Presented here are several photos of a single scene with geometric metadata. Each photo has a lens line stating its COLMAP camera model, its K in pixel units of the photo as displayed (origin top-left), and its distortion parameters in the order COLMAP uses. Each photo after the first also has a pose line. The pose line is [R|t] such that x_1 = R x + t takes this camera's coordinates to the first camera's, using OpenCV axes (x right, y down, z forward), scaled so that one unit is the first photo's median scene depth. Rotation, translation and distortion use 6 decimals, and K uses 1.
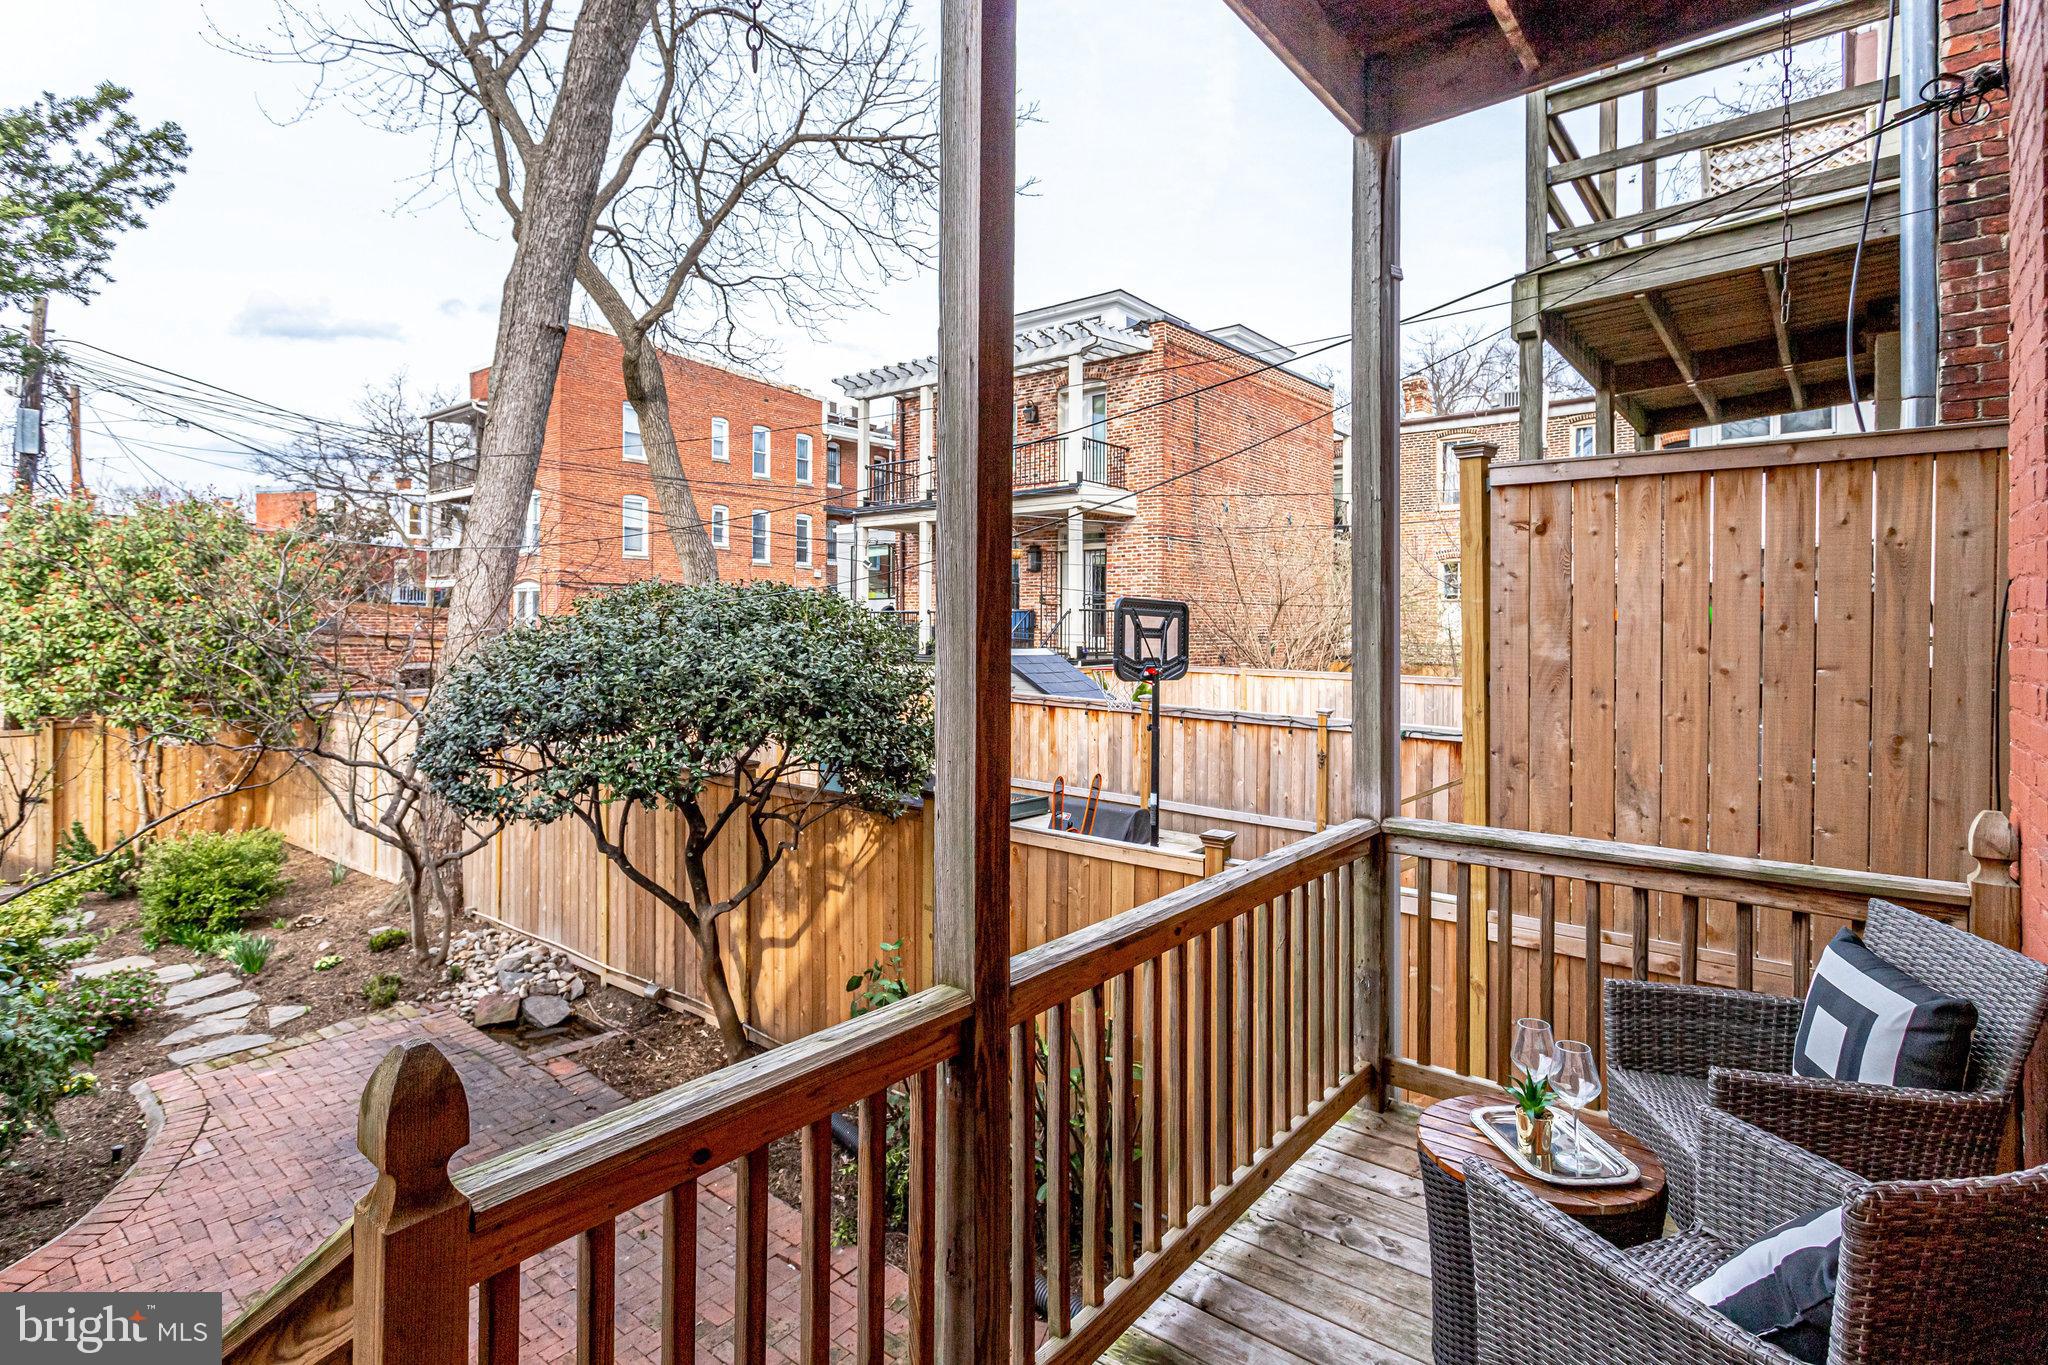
lens RADIAL K [[1026.3, 0, 1012.1], [0, 1026.3, 629.2], [0, 0, 1]] dist [0.004537, 0.000132]
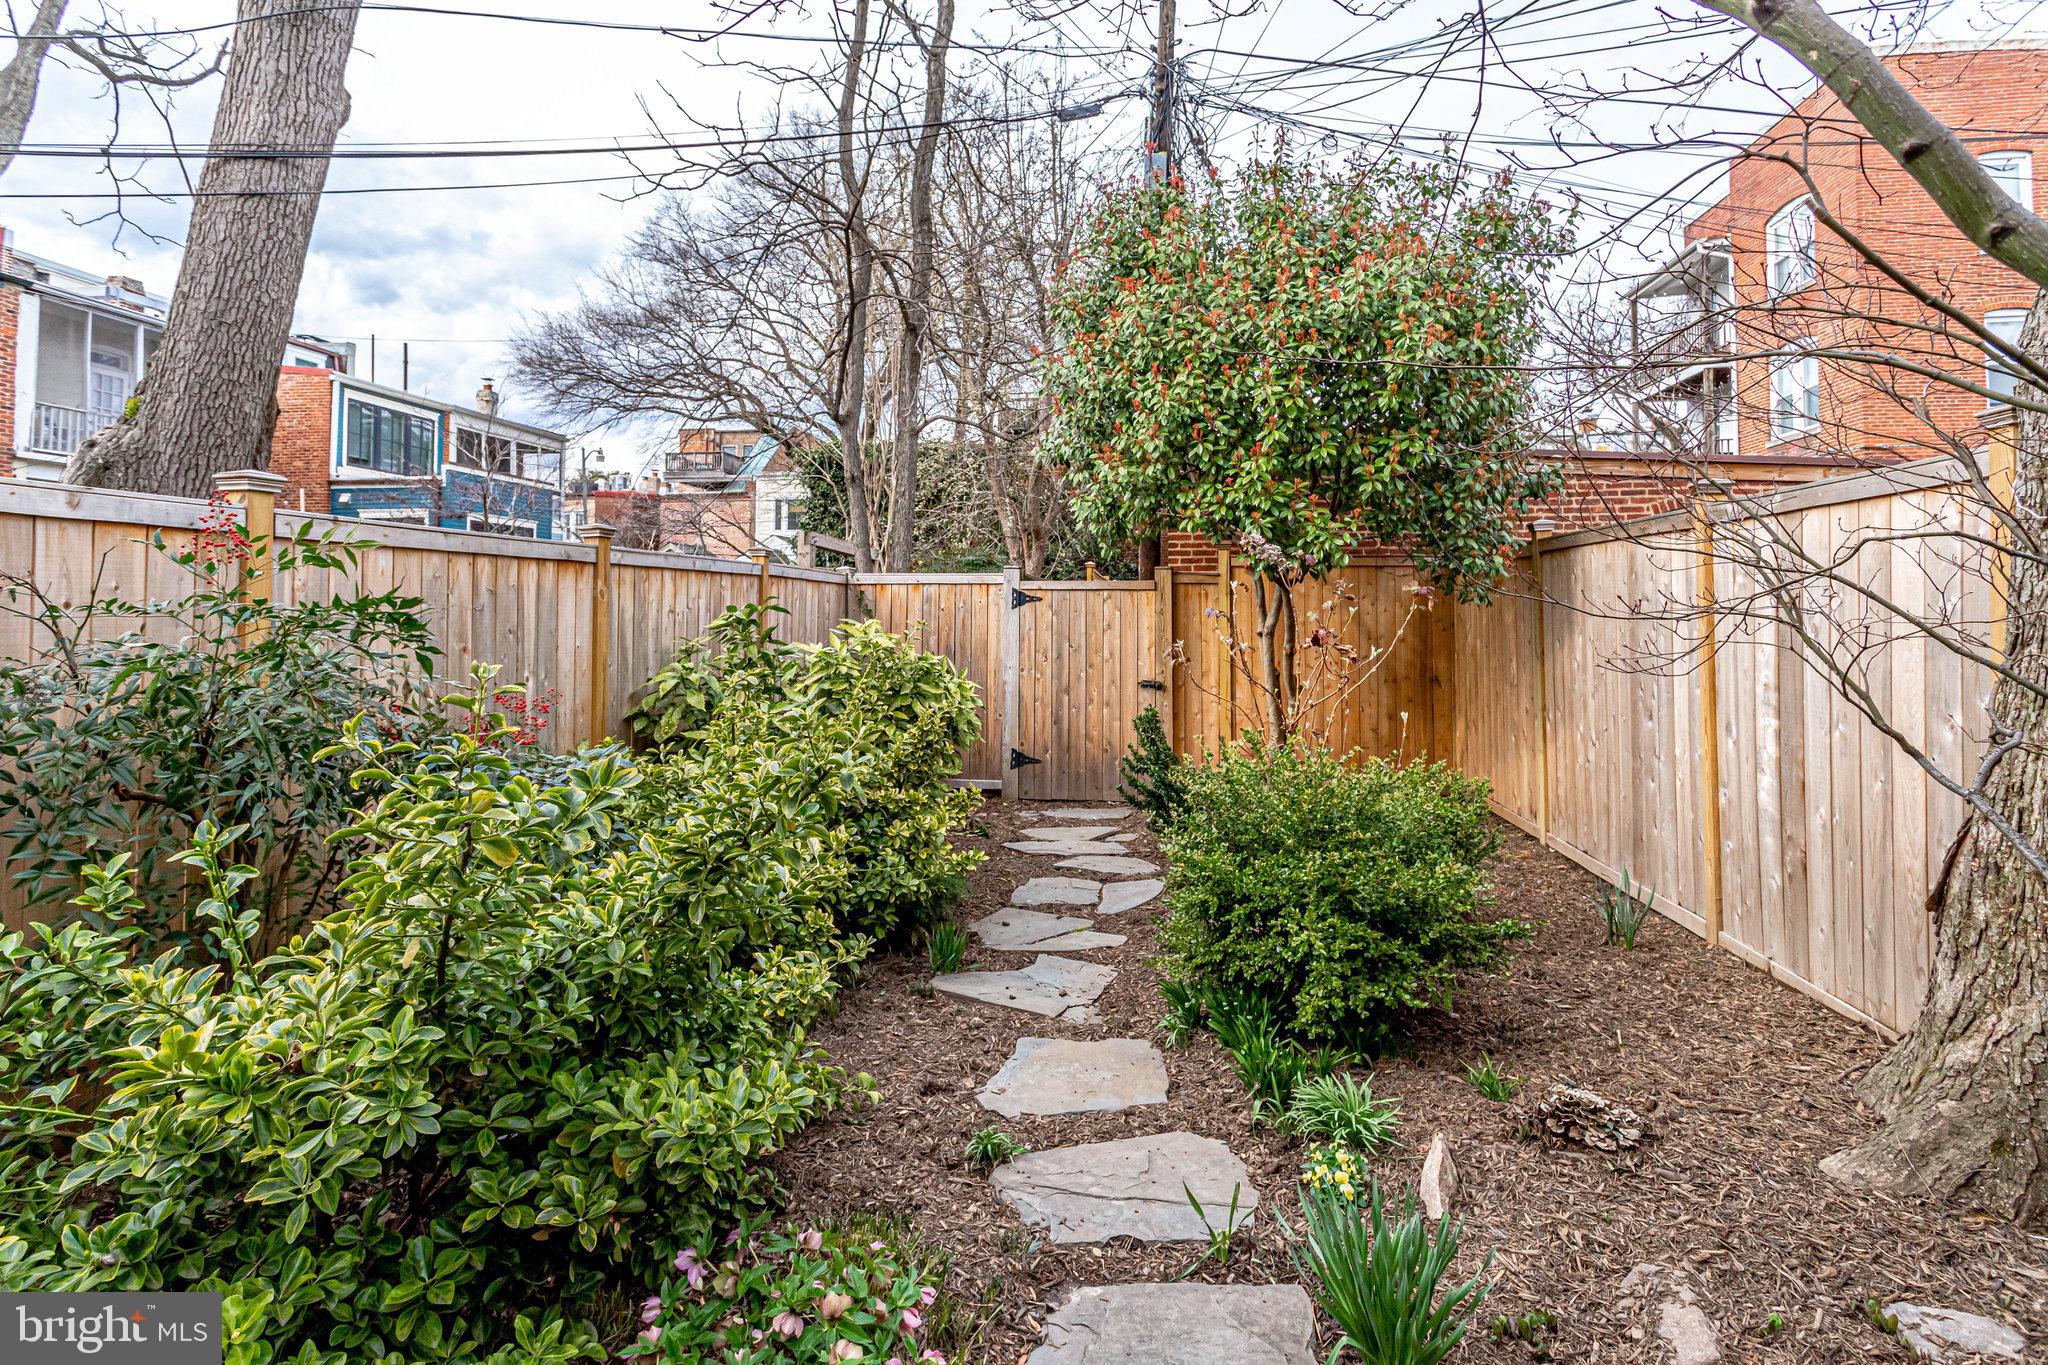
lens RADIAL K [[1026.3, 0, 997.8], [0, 1026.3, 577.7], [0, 0, 1]] dist [0.004537, 0.000132]
pose [[0.500741, -0.032129, -0.865001, -0.624451], [0.002145, 0.999354, -0.035878, 0.182571], [0.865595, 0.016110, 0.500486, 0.870071]]
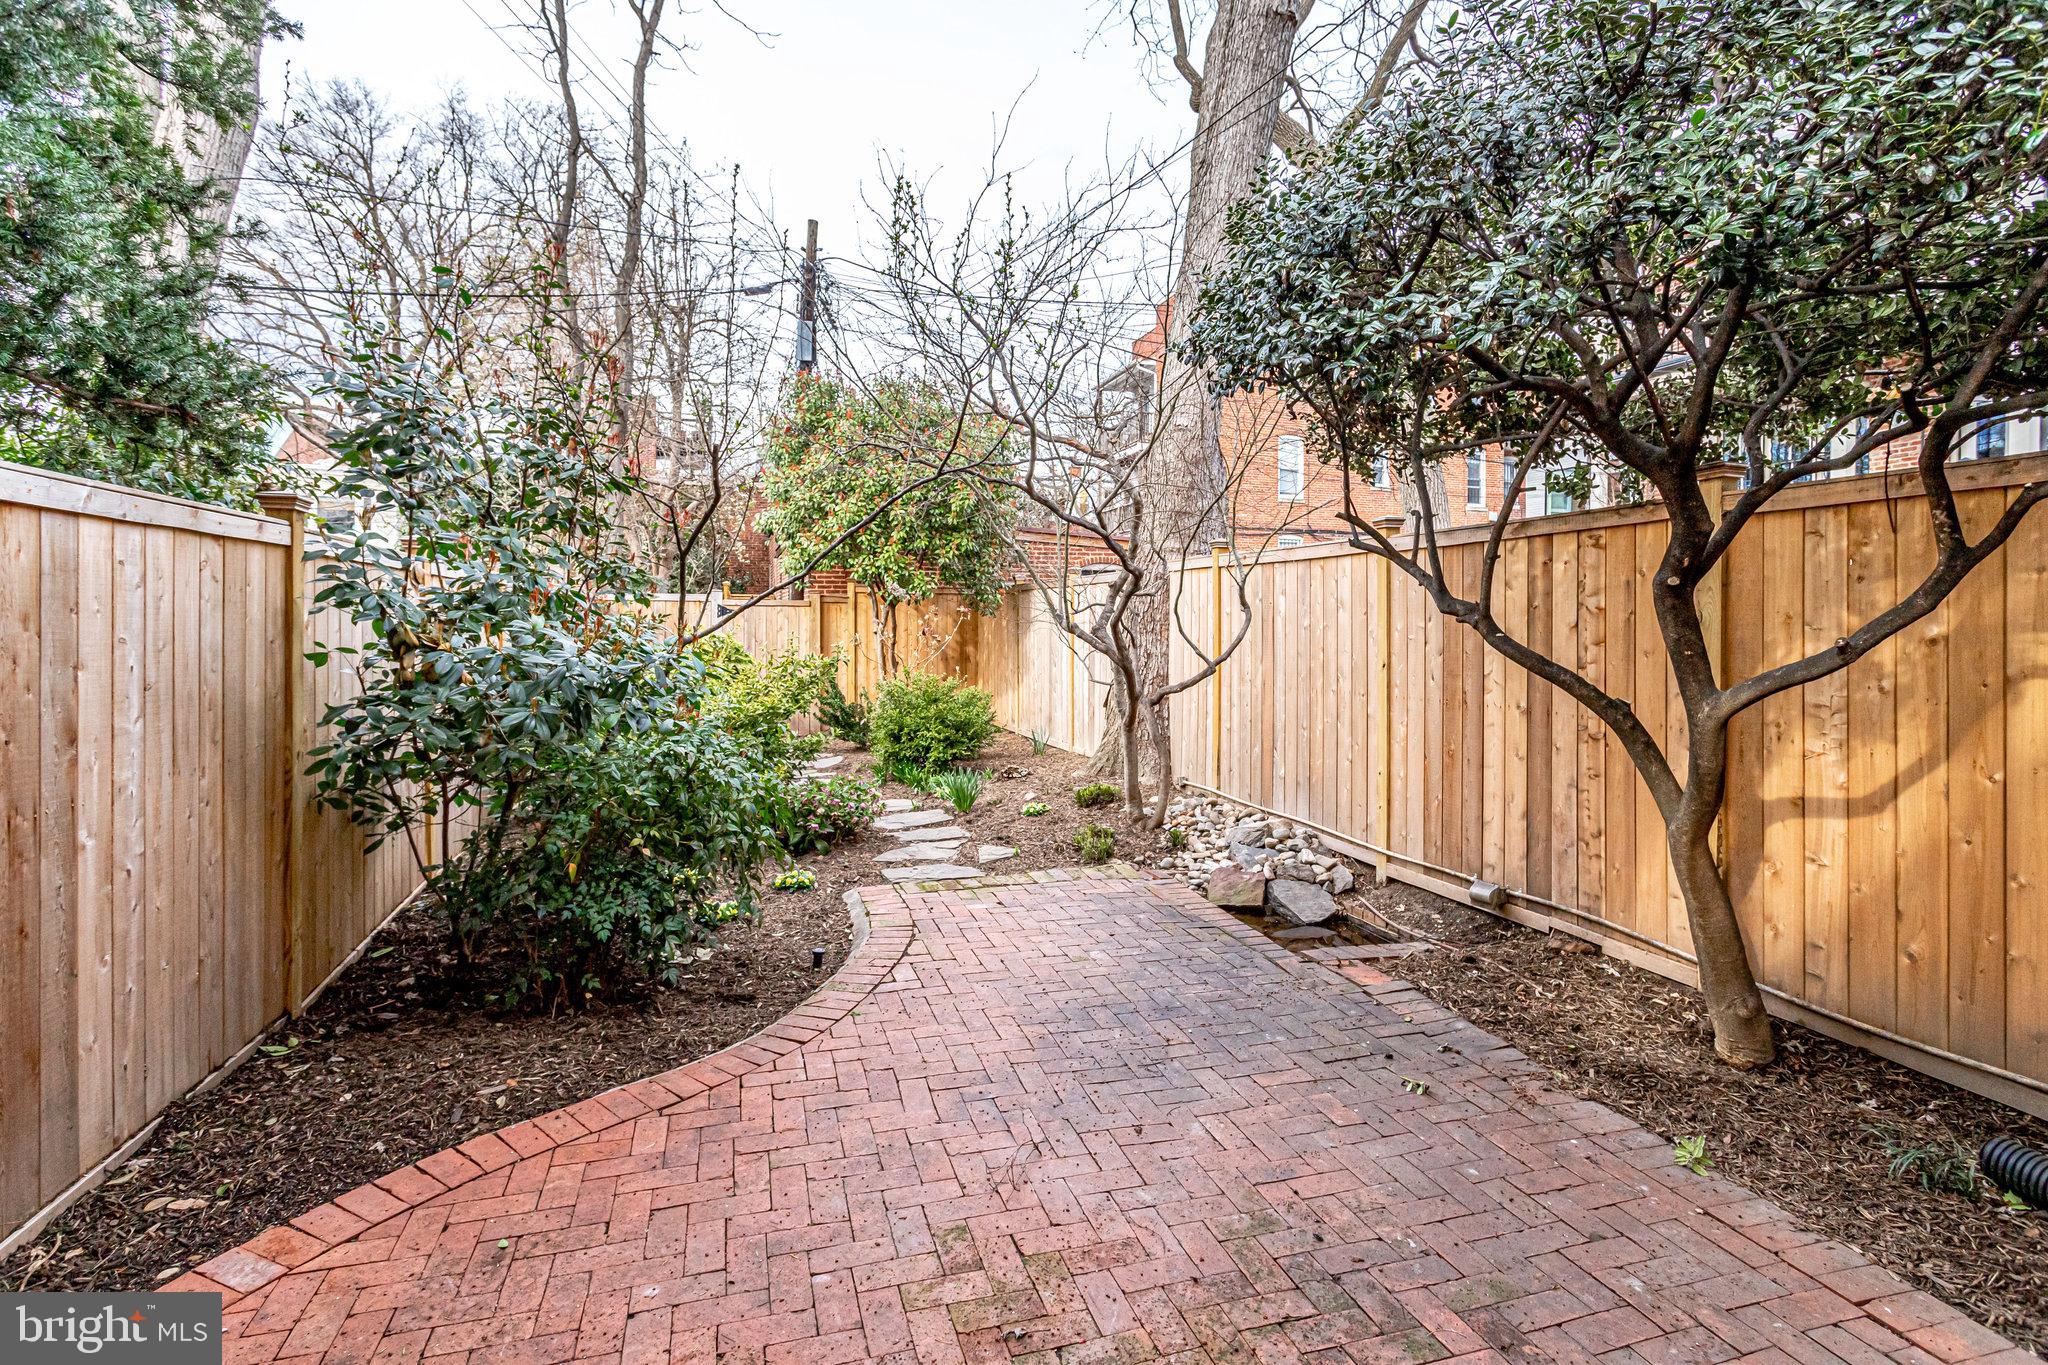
lens RADIAL K [[1026.3, 0, 1004.2], [0, 1026.3, 624.4], [0, 0, 1]] dist [0.004537, 0.000132]
pose [[0.825080, 0.000108, -0.565016, -0.229187], [0.002272, 0.999991, 0.003508, 0.182373], [0.565012, -0.004178, 0.825072, 0.318461]]
